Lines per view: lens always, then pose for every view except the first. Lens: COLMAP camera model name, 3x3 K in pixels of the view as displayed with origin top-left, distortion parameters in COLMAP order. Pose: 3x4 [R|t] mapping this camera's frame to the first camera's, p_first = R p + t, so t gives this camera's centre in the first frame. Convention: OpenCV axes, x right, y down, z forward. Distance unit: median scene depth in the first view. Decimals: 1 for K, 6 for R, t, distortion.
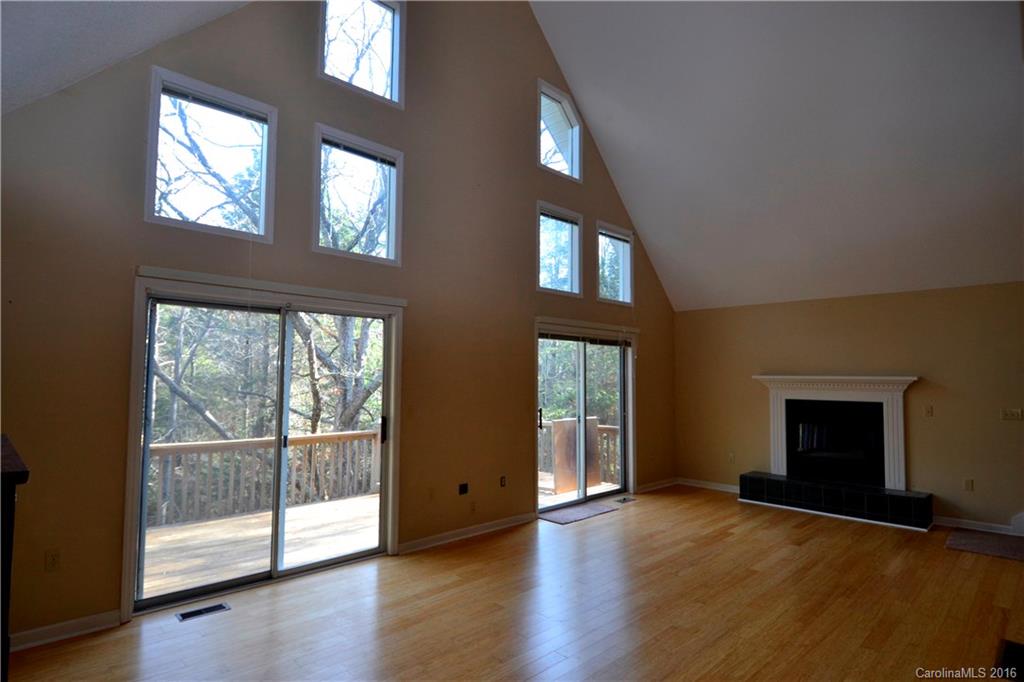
lens RADIAL K [[545.6, 0, 512.0], [0, 545.6, 341.0], [0, 0, 1]] dist [-0.056158, -0.000485]
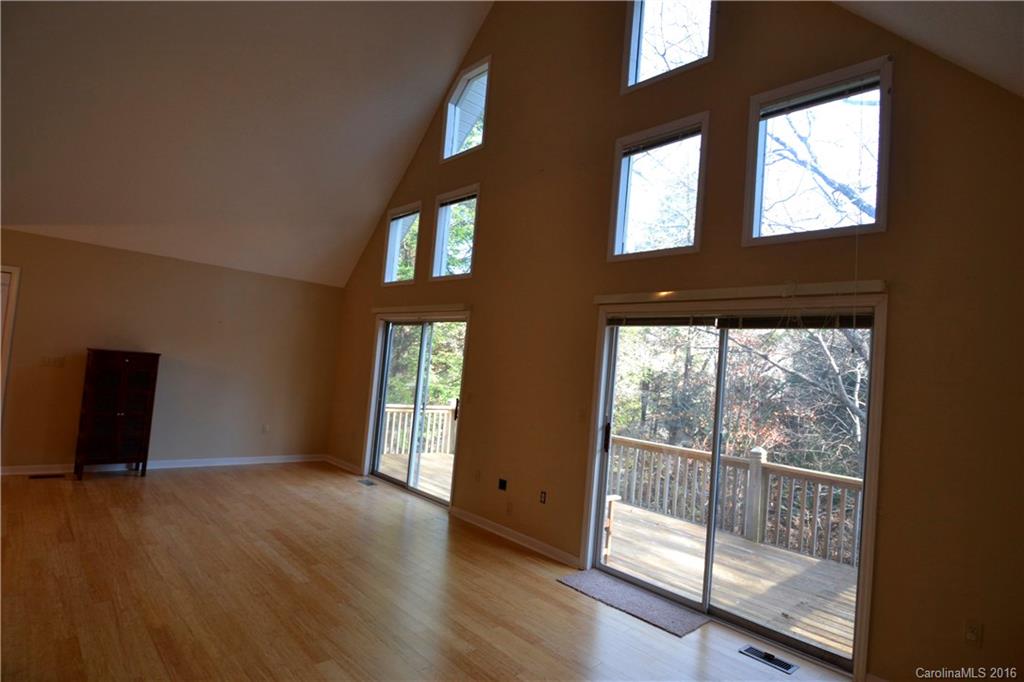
lens RADIAL K [[556.5, 0, 480.0], [0, 556.5, 338.3], [0, 0, 1]] dist [0.002508, 0.000801]
pose [[-0.069597, -0.052337, -0.996201, 0.806374], [-0.001945, 0.998628, -0.052329, 0.049865], [0.997573, -0.001704, -0.069603, 0.879414]]
